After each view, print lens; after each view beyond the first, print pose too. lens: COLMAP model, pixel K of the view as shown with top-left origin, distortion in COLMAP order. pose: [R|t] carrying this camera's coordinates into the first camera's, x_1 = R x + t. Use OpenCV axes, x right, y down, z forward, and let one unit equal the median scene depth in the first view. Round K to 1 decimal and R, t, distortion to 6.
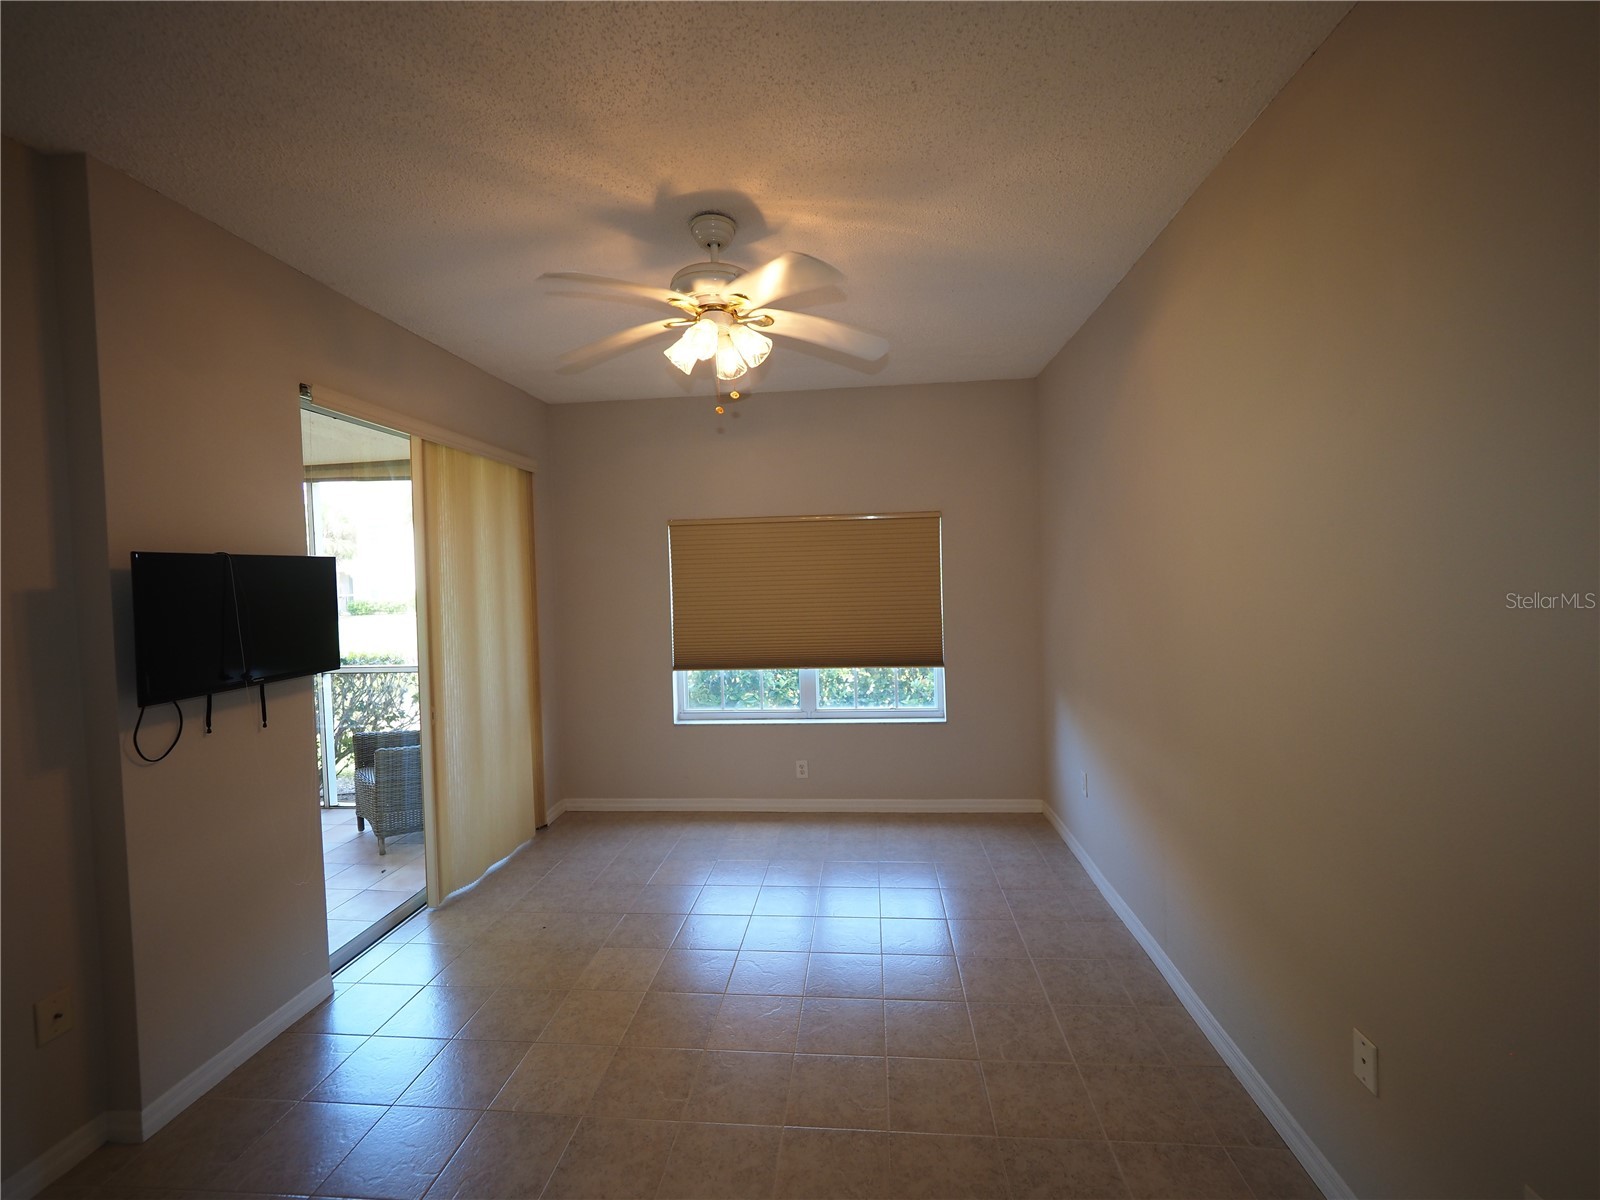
lens RADIAL K [[676.2, 0, 796.4], [0, 676.2, 589.1], [0, 0, 1]] dist [-0.012363, 0.004617]
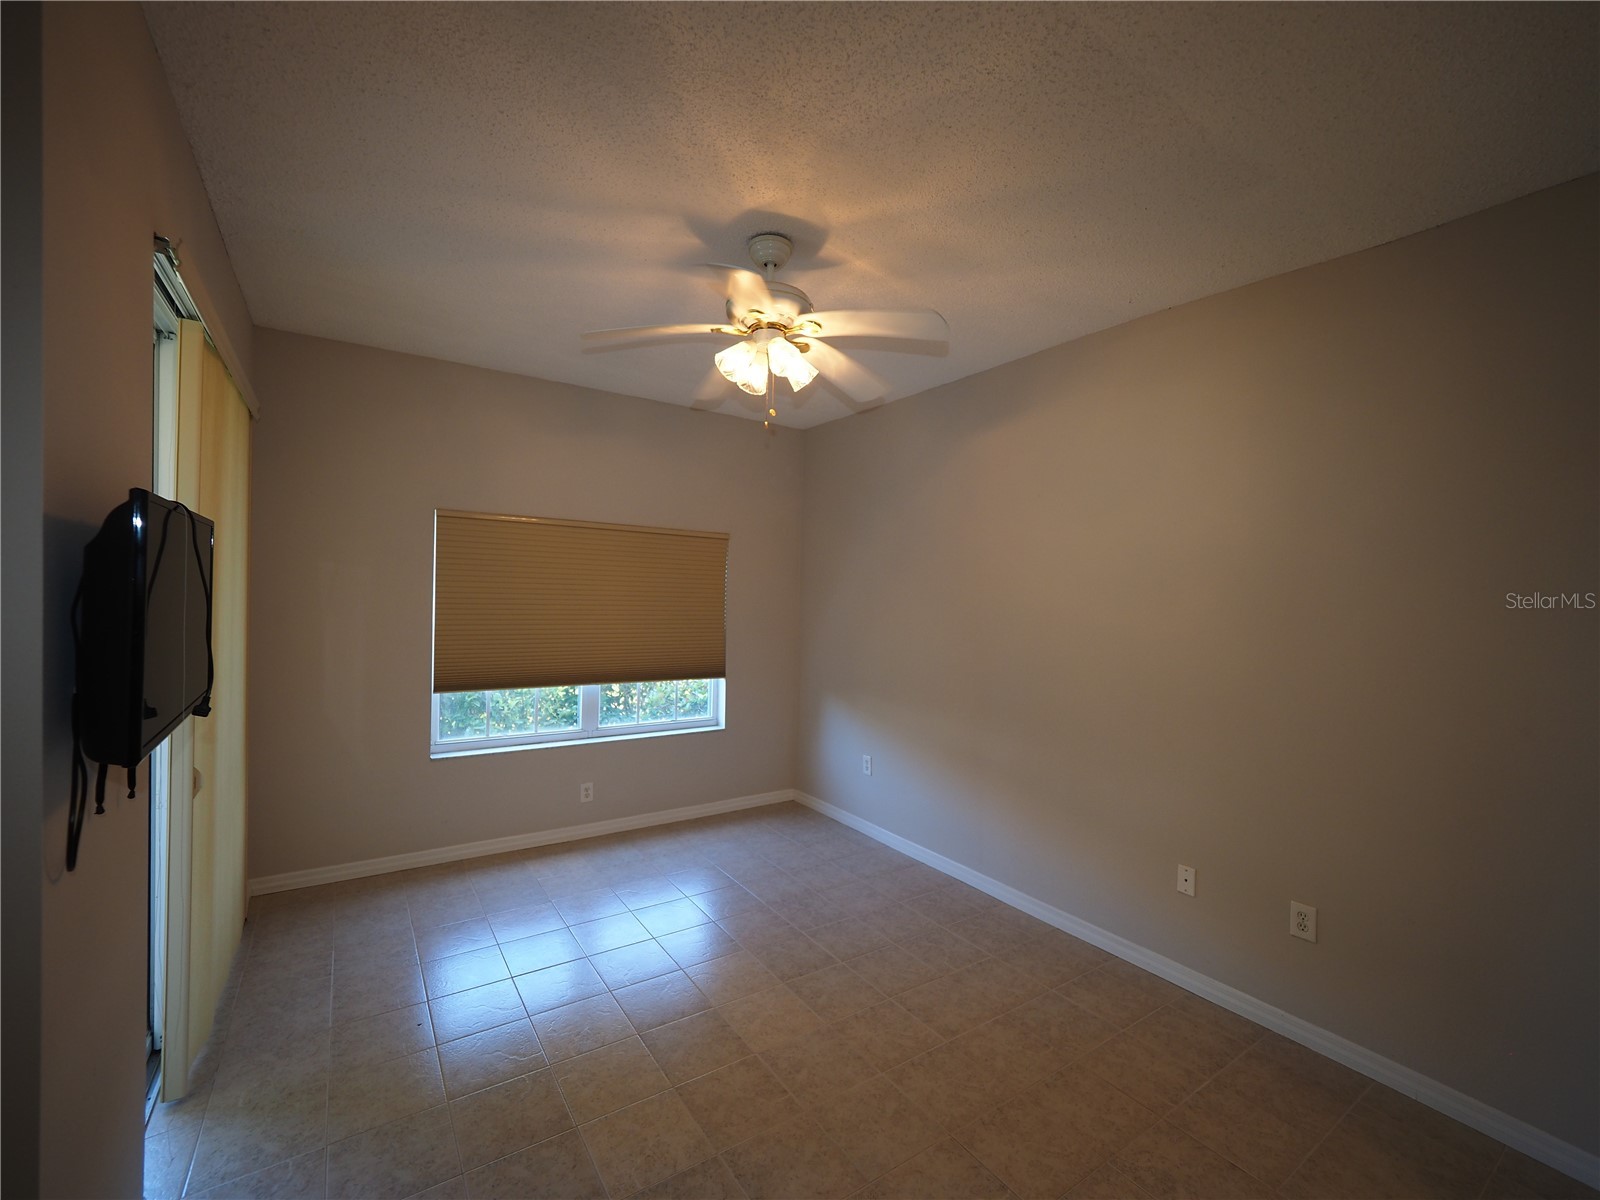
lens RADIAL K [[676.2, 0, 799.9], [0, 676.2, 601.9], [0, 0, 1]] dist [-0.012363, 0.004617]
pose [[0.781705, 0.035082, 0.622661, -0.357446], [-0.028902, 0.999382, -0.020022, 0.012799], [-0.622979, -0.002345, 0.782235, 0.083477]]
